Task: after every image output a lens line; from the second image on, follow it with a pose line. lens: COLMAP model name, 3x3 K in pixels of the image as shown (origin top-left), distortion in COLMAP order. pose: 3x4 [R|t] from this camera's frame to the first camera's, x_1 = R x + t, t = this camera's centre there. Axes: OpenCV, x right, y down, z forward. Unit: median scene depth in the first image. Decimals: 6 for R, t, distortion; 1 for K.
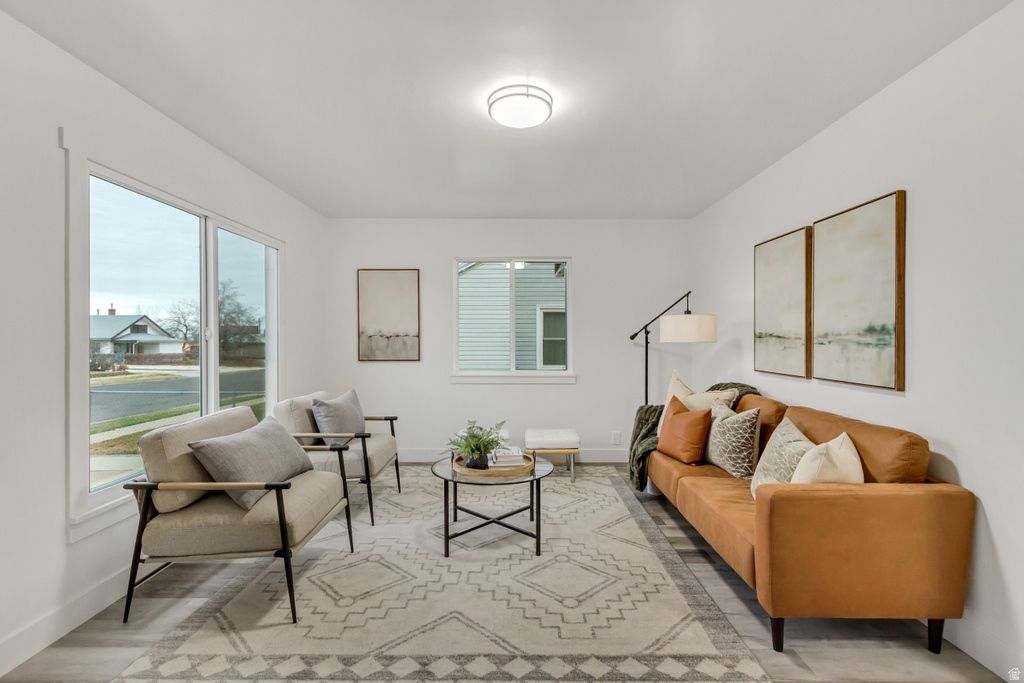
lens RADIAL K [[472.5, 0, 512.2], [0, 472.5, 344.5], [0, 0, 1]] dist [0.022232, -0.011178]
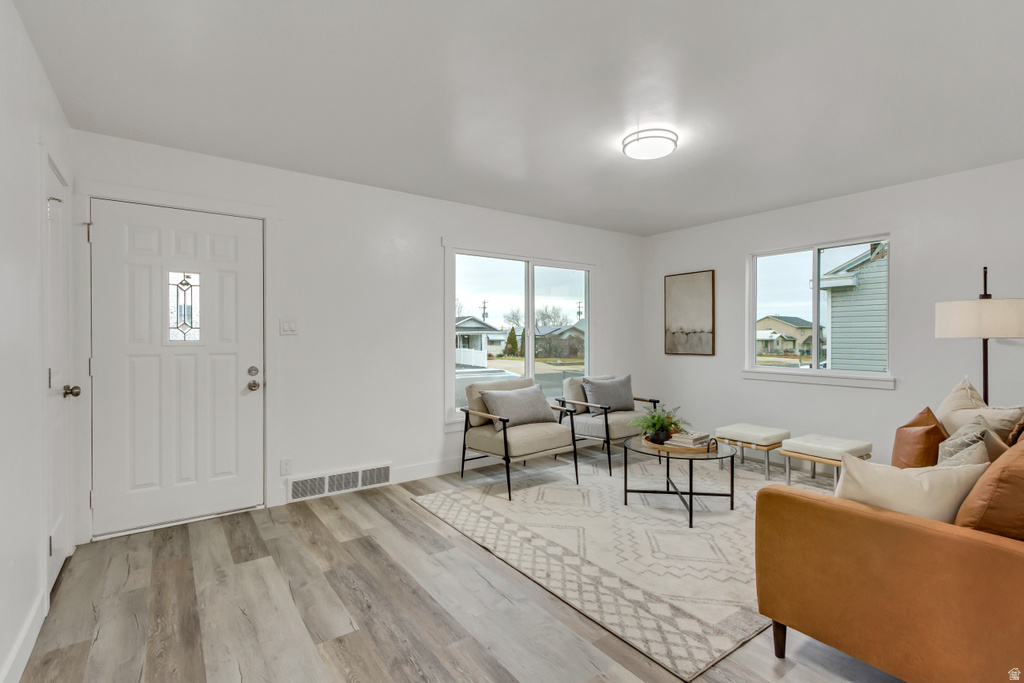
lens RADIAL K [[472.5, 0, 512.2], [0, 472.5, 344.5], [0, 0, 1]] dist [0.022232, -0.011178]
pose [[0.592507, 0.010693, -0.805495, 0.756020], [-0.003655, 0.999937, 0.010586, 0.000787], [0.805557, -0.003328, 0.592508, -0.005750]]
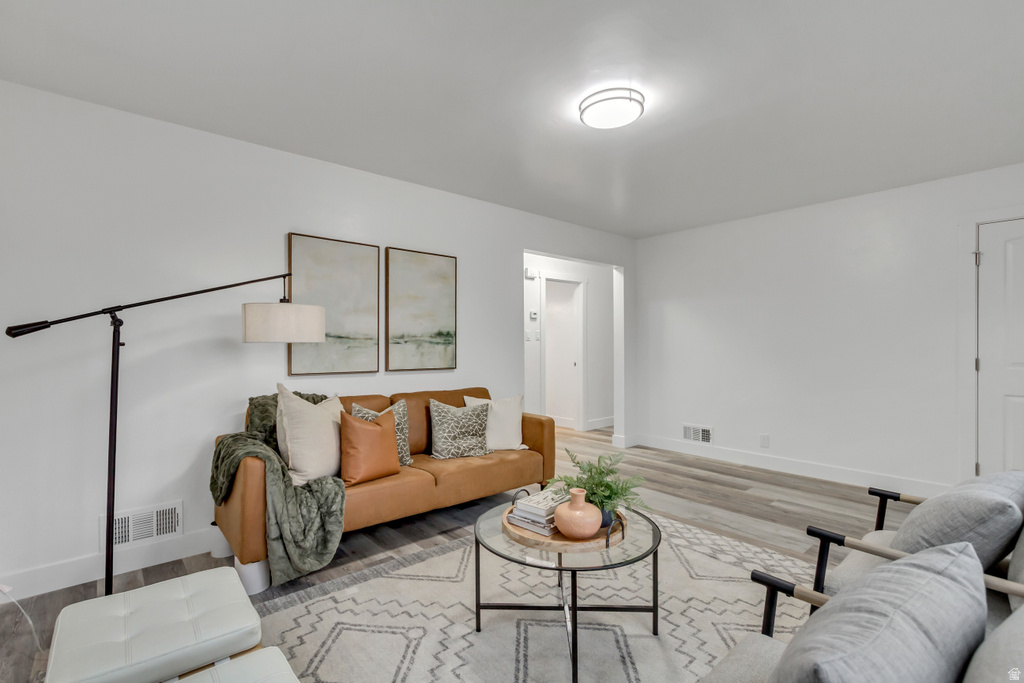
lens RADIAL K [[472.5, 0, 512.2], [0, 472.5, 344.5], [0, 0, 1]] dist [0.022232, -0.011178]
pose [[-0.667843, -0.001502, 0.744301, -0.570168], [0.007836, 0.999928, 0.009050, -0.007642], [-0.744261, 0.011876, -0.667783, 1.759474]]
